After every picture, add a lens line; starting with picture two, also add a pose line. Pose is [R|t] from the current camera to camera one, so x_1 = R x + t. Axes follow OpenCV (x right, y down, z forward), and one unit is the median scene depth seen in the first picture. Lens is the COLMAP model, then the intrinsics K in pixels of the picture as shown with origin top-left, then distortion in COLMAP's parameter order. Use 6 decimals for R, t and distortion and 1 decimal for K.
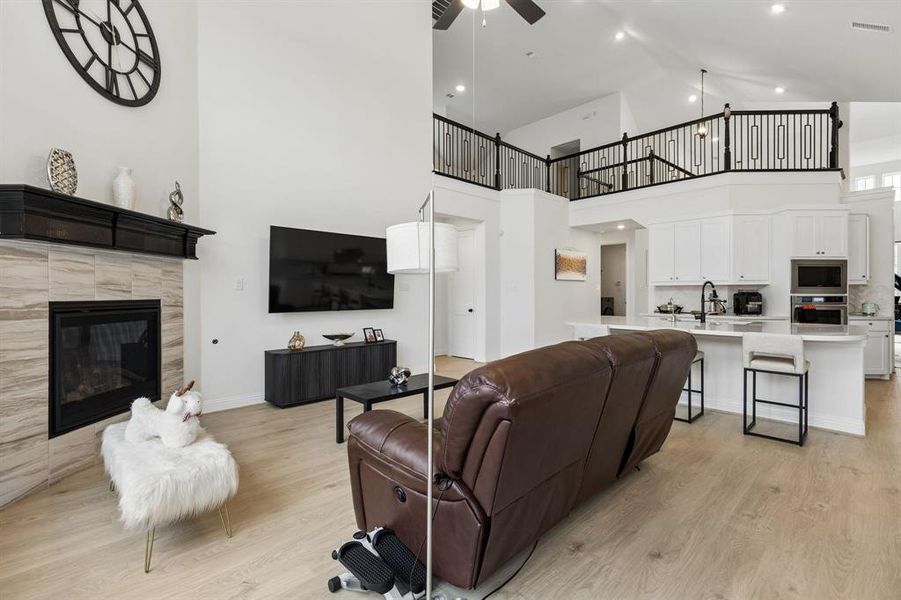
lens RADIAL K [[413.7, 0, 449.5], [0, 413.7, 292.6], [0, 0, 1]] dist [0.013336, -0.002627]
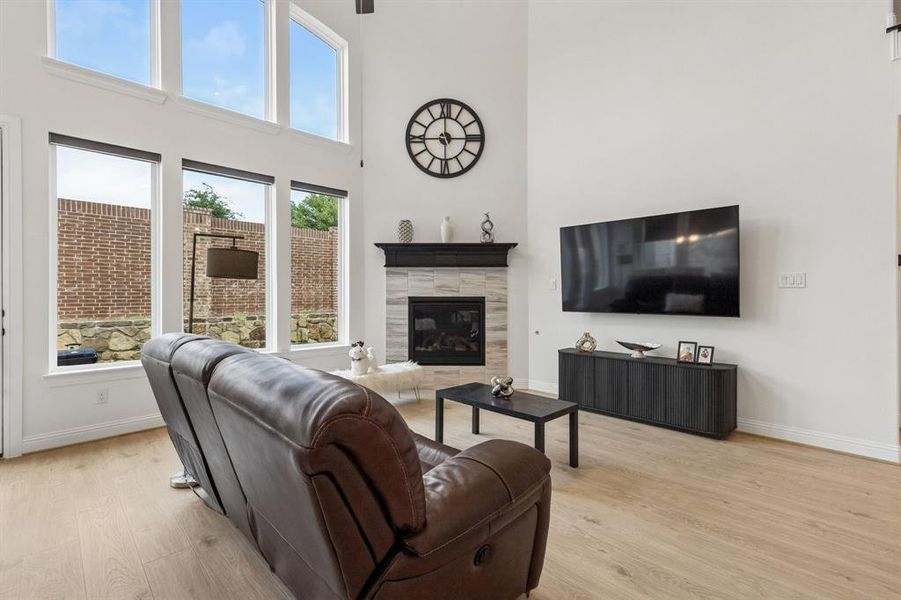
lens RADIAL K [[405.8, 0, 454.5], [0, 405.8, 296.1], [0, 0, 1]] dist [0.009388, -0.001131]
pose [[0.020404, 0.005409, -0.999777, 0.457589], [-0.001632, 0.999984, 0.005377, 0.004181], [0.999790, 0.001522, 0.020413, 0.552151]]
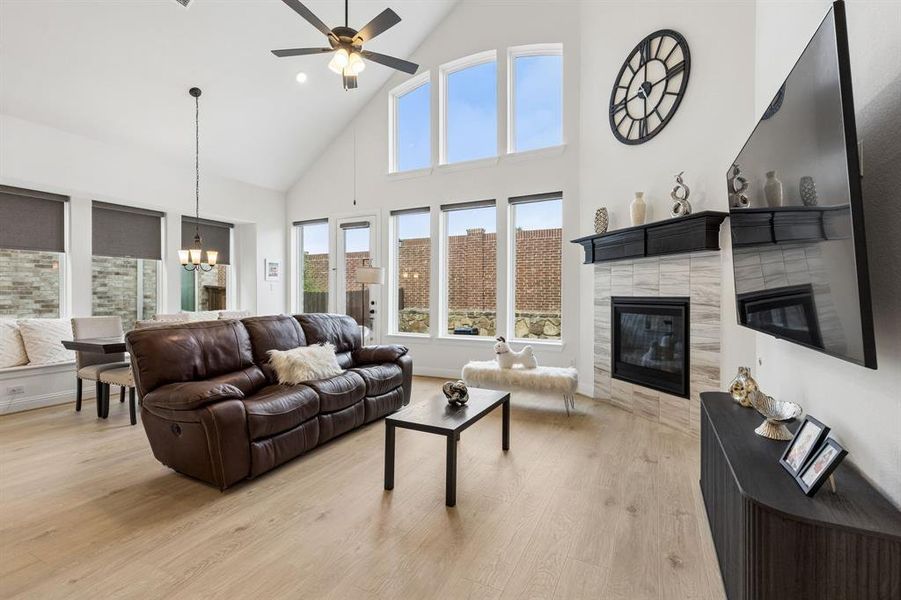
lens RADIAL K [[405.8, 0, 451.3], [0, 405.8, 294.2], [0, 0, 1]] dist [0.009388, -0.001131]
pose [[-0.941393, 0.000487, -0.337313, 0.097708], [-0.000093, 0.999999, 0.001702, 0.004947], [0.337313, 0.001633, -0.941391, 1.090545]]
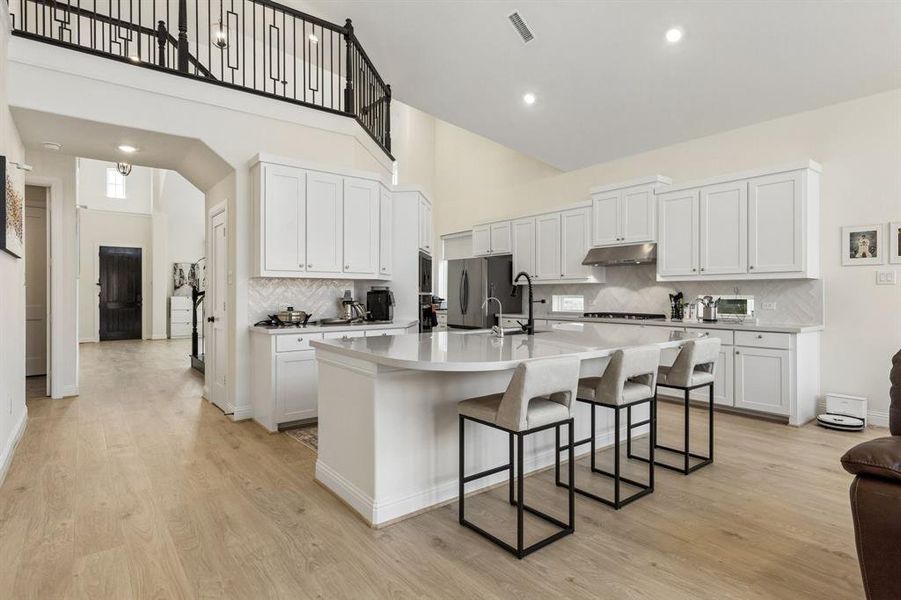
lens RADIAL K [[477.9, 0, 458.8], [0, 477.9, 292.9], [0, 0, 1]] dist [0.003903, -0.000471]
pose [[0.094839, 0.003474, 0.995487, -0.123846], [0.001249, 0.999993, -0.003609, 0.007782], [-0.995492, 0.001586, 0.094834, 0.830652]]
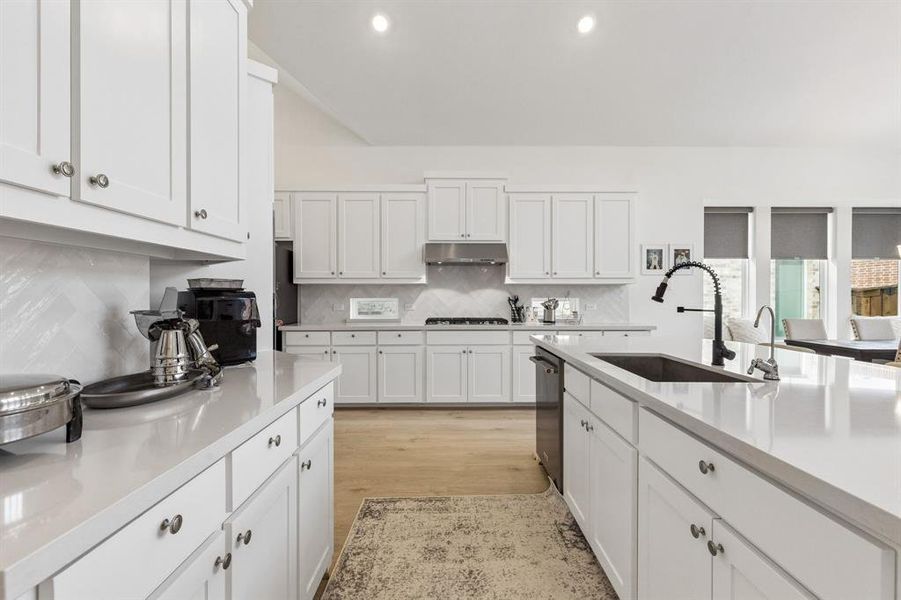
lens RADIAL K [[405.8, 0, 456.3], [0, 405.8, 299.7], [0, 0, 1]] dist [0.009388, -0.001131]
pose [[-0.731879, -0.004235, 0.681422, 0.421561], [0.001975, 0.999963, 0.008336, 0.005491], [-0.681432, 0.007447, -0.731843, 1.166477]]
